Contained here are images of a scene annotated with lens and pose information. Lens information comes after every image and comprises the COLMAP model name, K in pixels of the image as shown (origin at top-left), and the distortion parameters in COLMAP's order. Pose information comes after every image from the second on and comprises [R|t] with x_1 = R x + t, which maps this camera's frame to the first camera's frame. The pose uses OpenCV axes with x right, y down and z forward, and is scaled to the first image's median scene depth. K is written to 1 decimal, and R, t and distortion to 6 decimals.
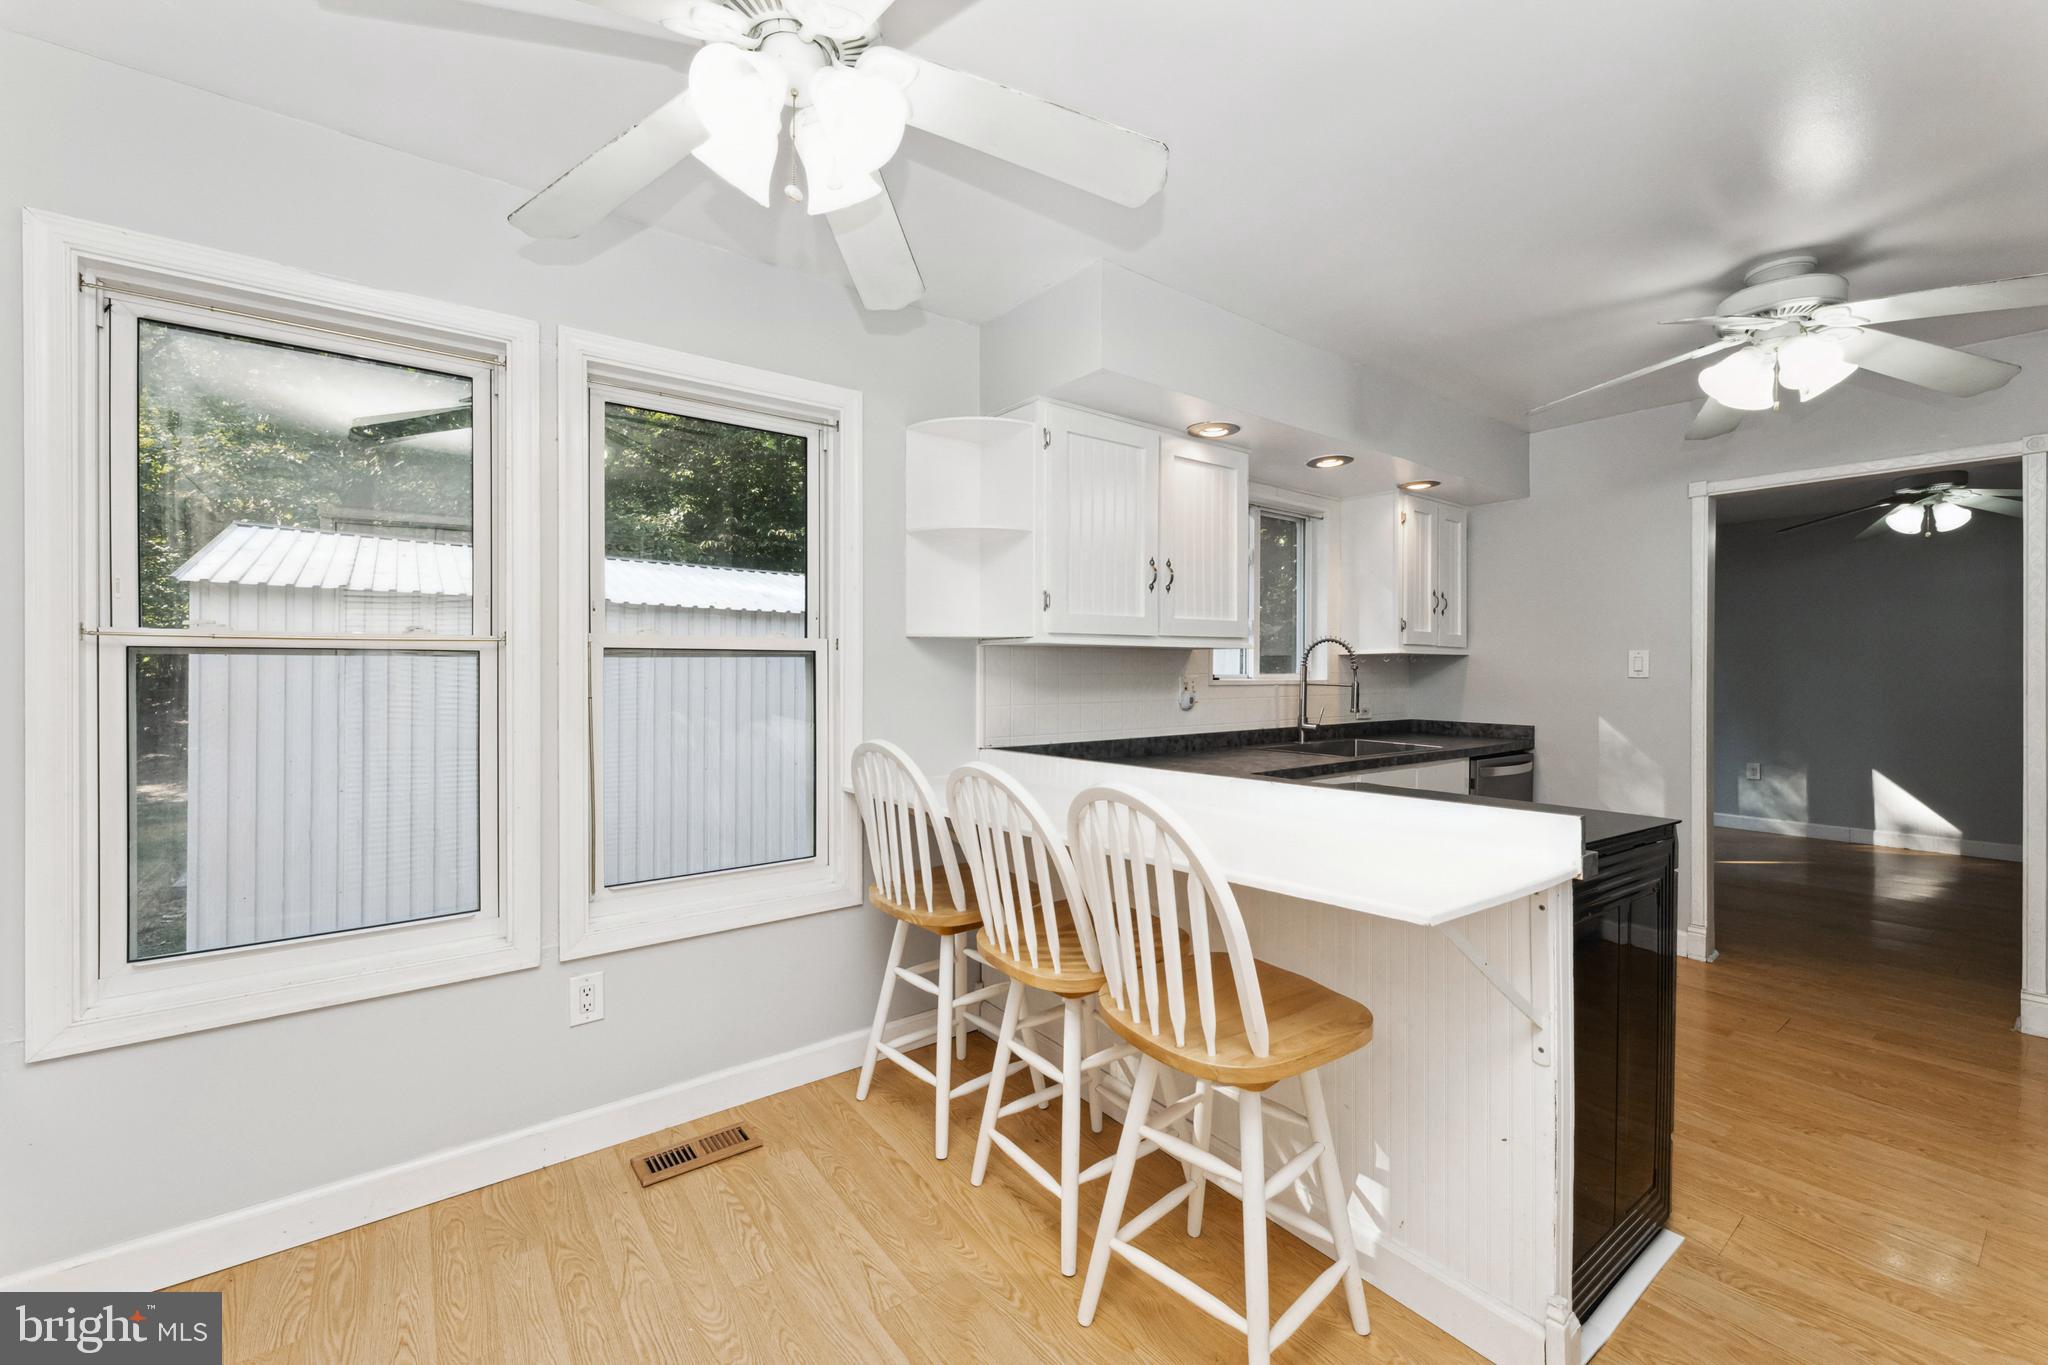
lens RADIAL K [[830.2, 0, 1020.7], [0, 830.2, 679.7], [0, 0, 1]] dist [-0.000346, -0.000667]
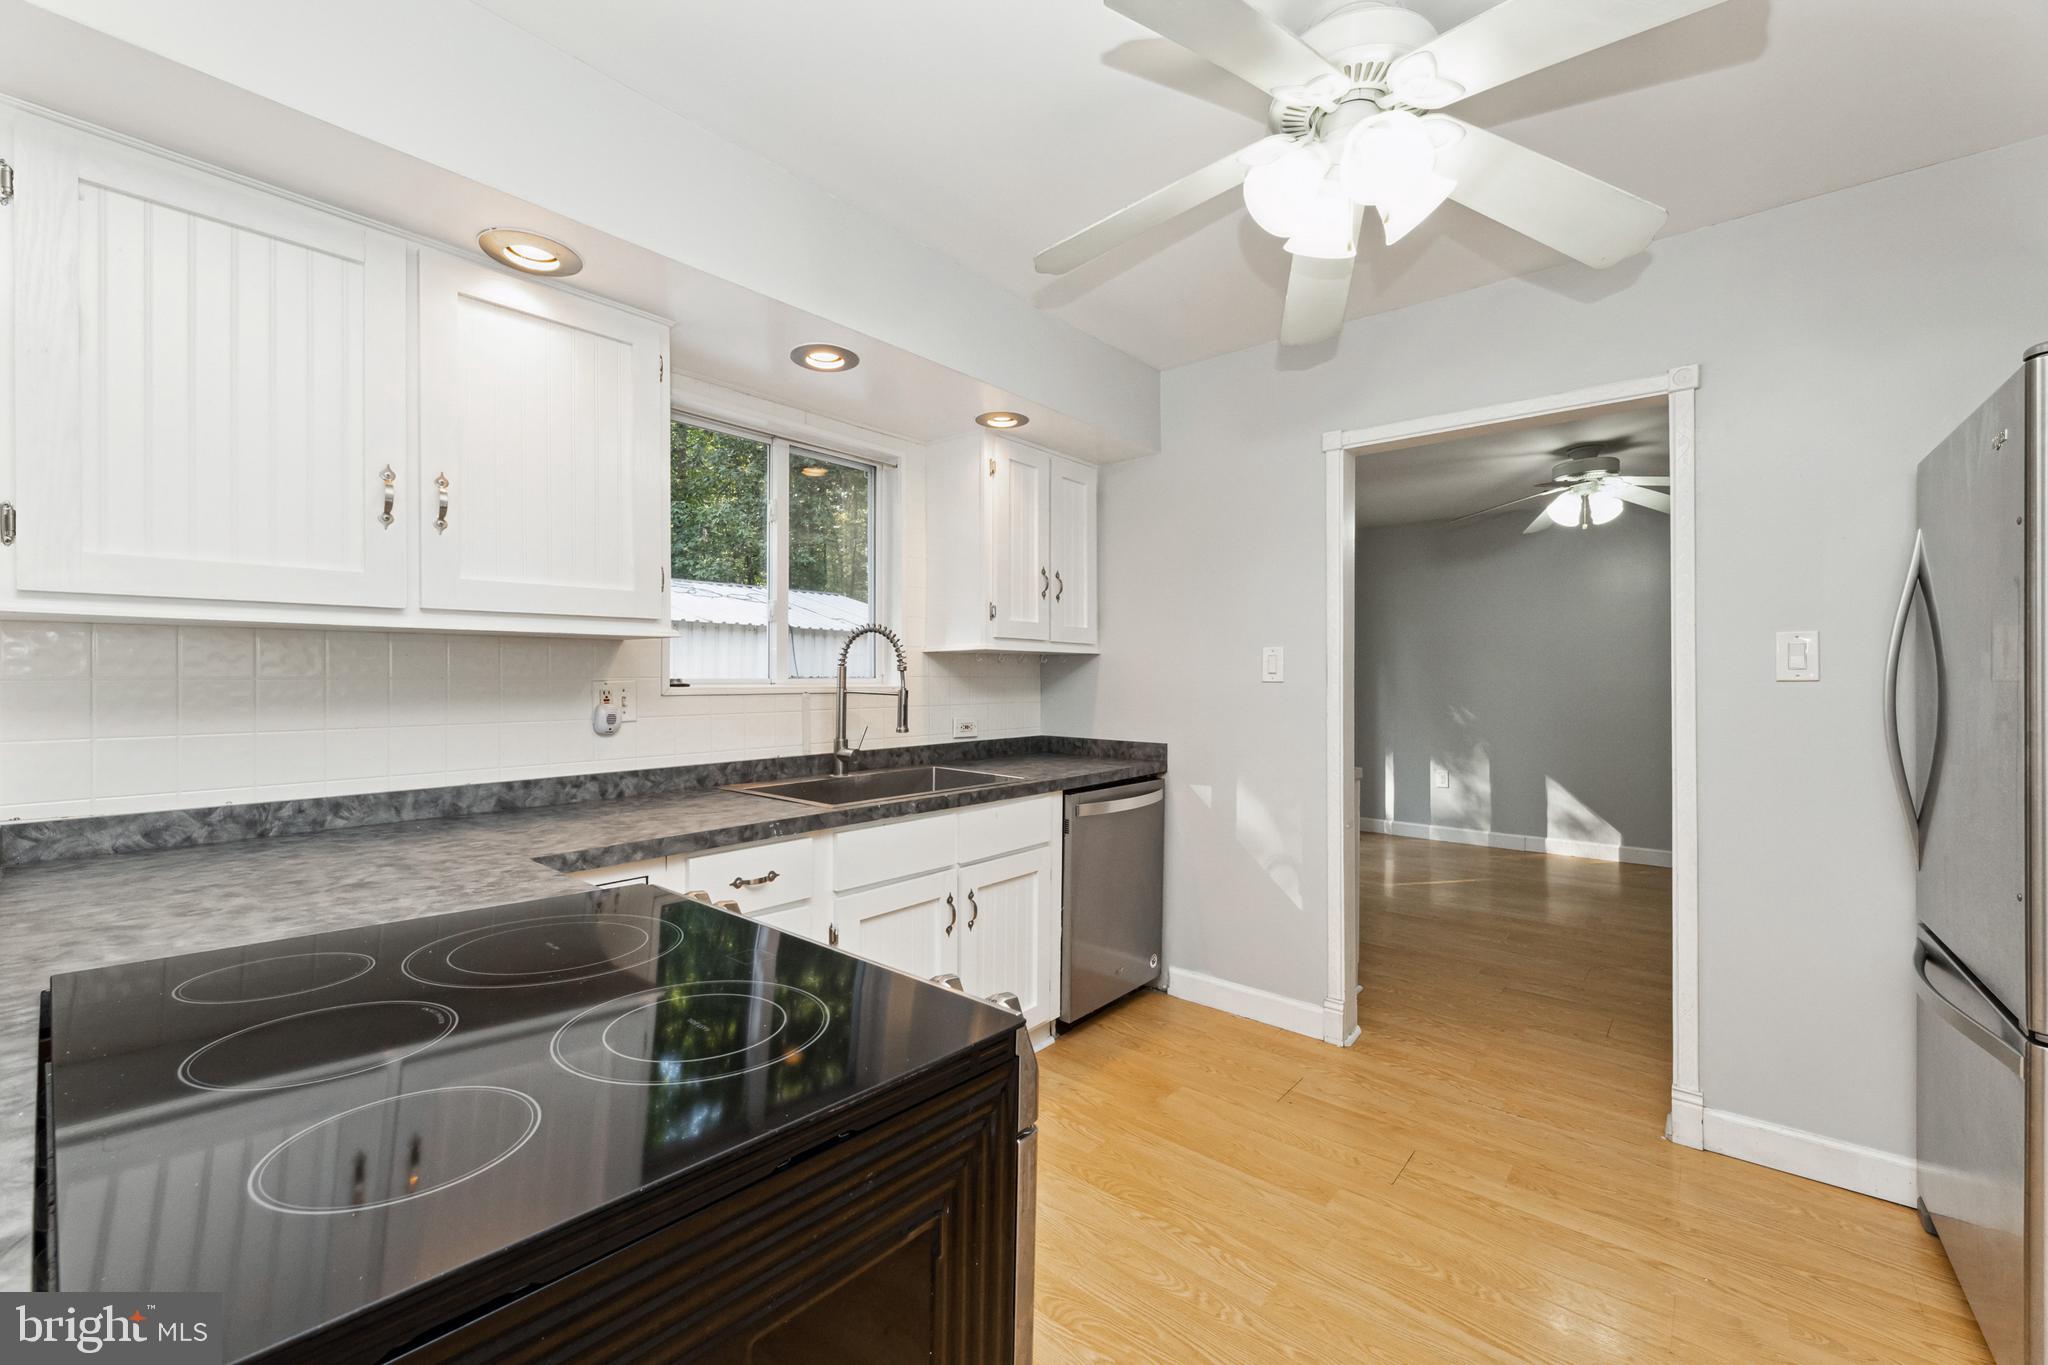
lens RADIAL K [[830.2, 0, 1027.6], [0, 830.2, 675.2], [0, 0, 1]] dist [-0.000346, -0.000667]
pose [[0.976039, 0.003144, 0.217573, 0.294933], [-0.000735, 0.999938, -0.011154, -0.000529], [-0.217595, 0.010727, 0.975980, 0.241223]]
